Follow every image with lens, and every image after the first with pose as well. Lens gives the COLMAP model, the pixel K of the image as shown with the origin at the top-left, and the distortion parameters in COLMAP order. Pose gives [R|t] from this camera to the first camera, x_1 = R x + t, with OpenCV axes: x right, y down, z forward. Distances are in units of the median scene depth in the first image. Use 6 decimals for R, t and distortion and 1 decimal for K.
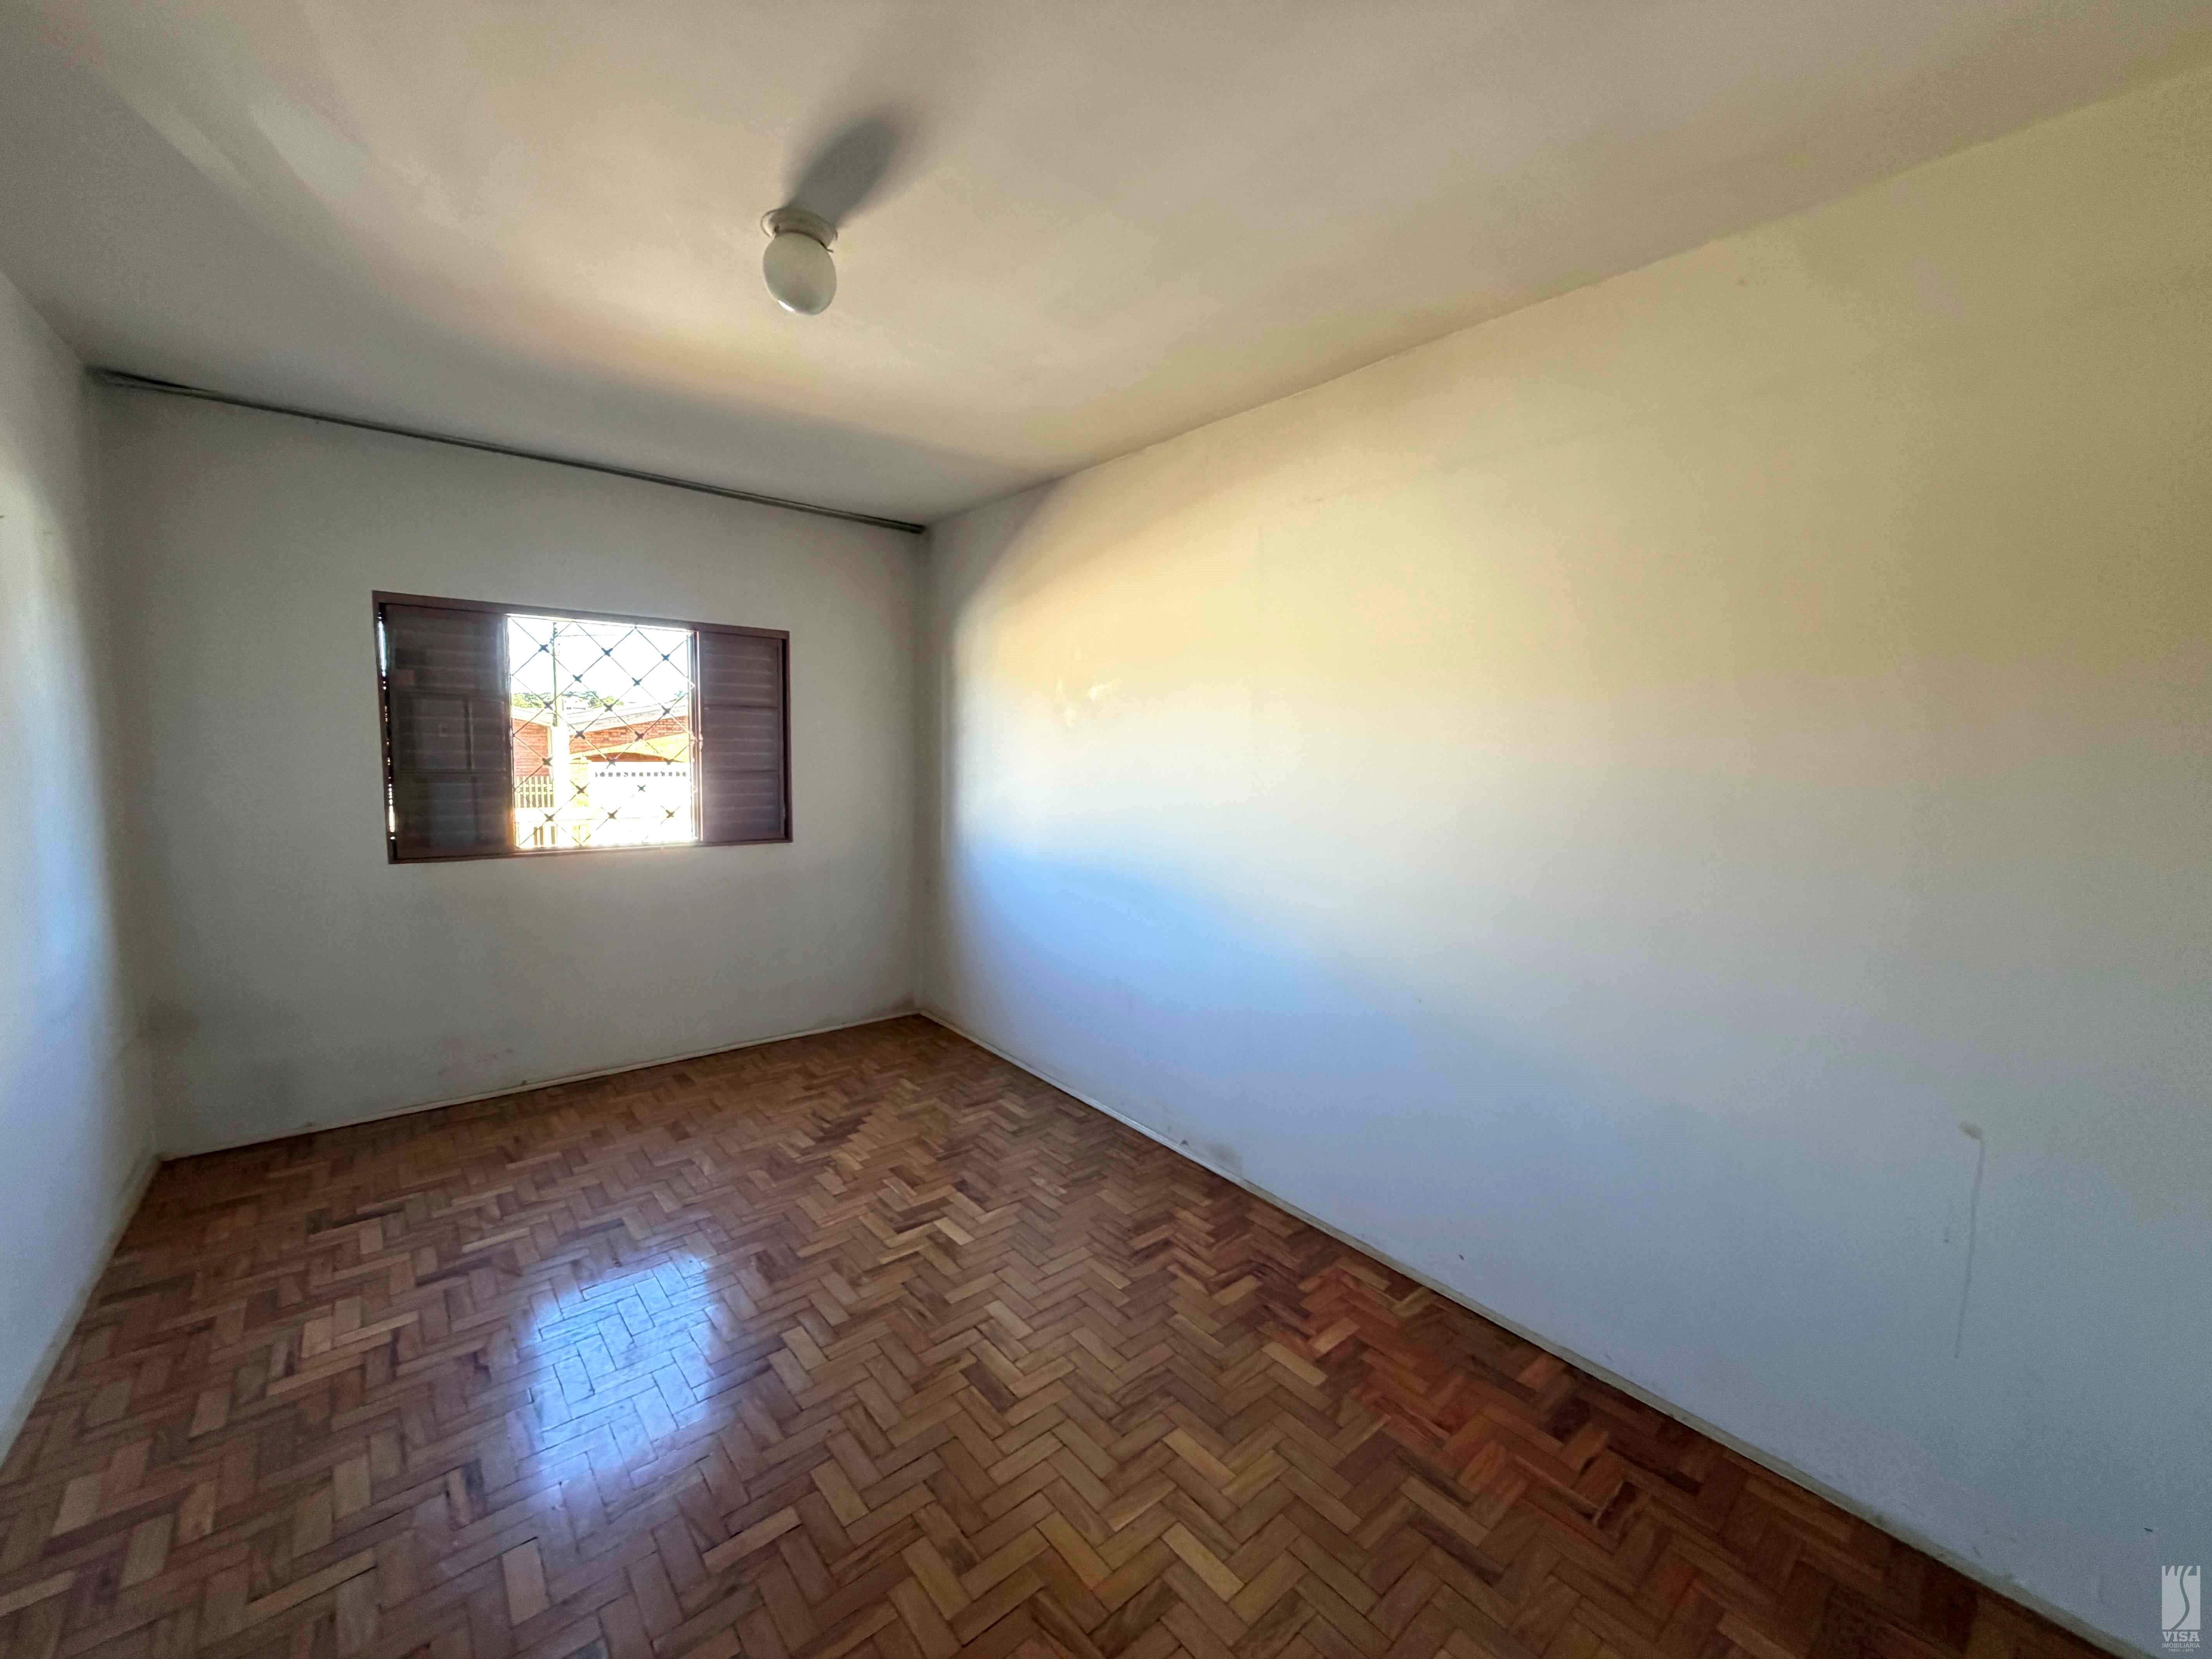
lens RADIAL K [[878.4, 0, 1104.6], [0, 878.4, 829.9], [0, 0, 1]] dist [0.000872, -0.000324]
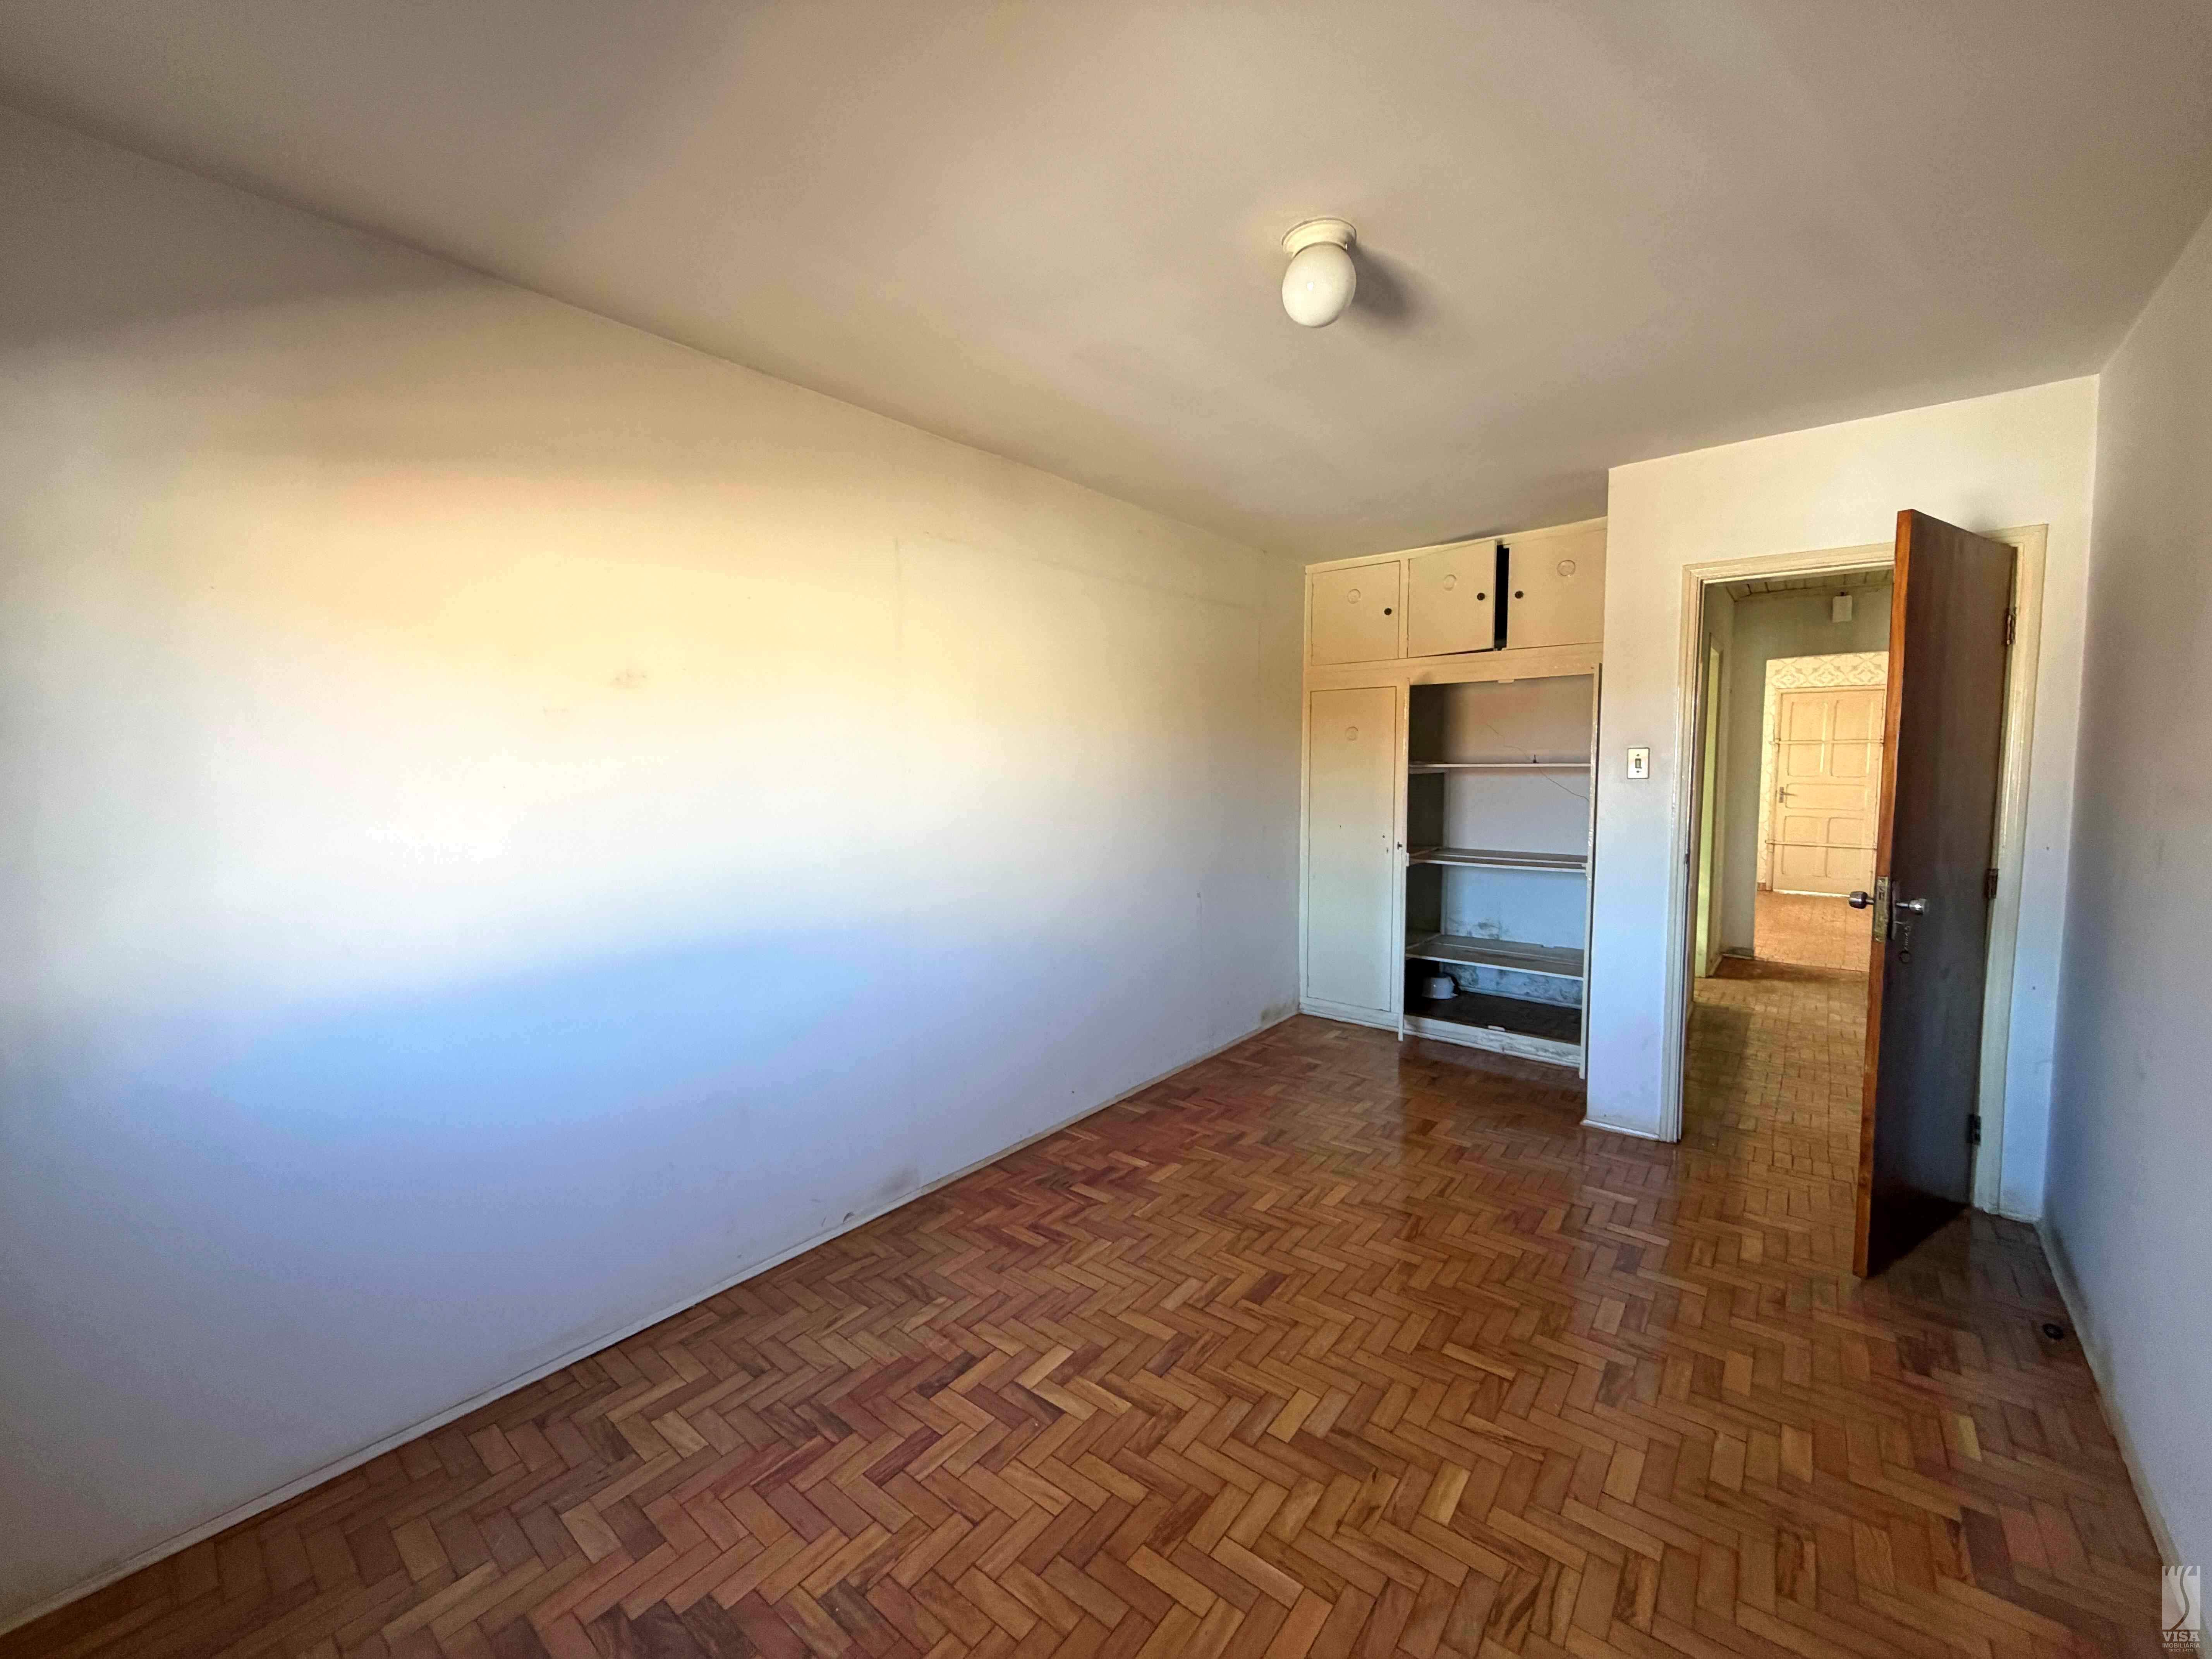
lens RADIAL K [[878.4, 0, 1099.5], [0, 878.4, 820.5], [0, 0, 1]] dist [0.000872, -0.000324]
pose [[-0.182524, -0.091126, 0.978969, -1.053583], [0.100433, 0.988759, 0.110763, -0.142059], [-0.978058, 0.118538, -0.171320, 1.170687]]
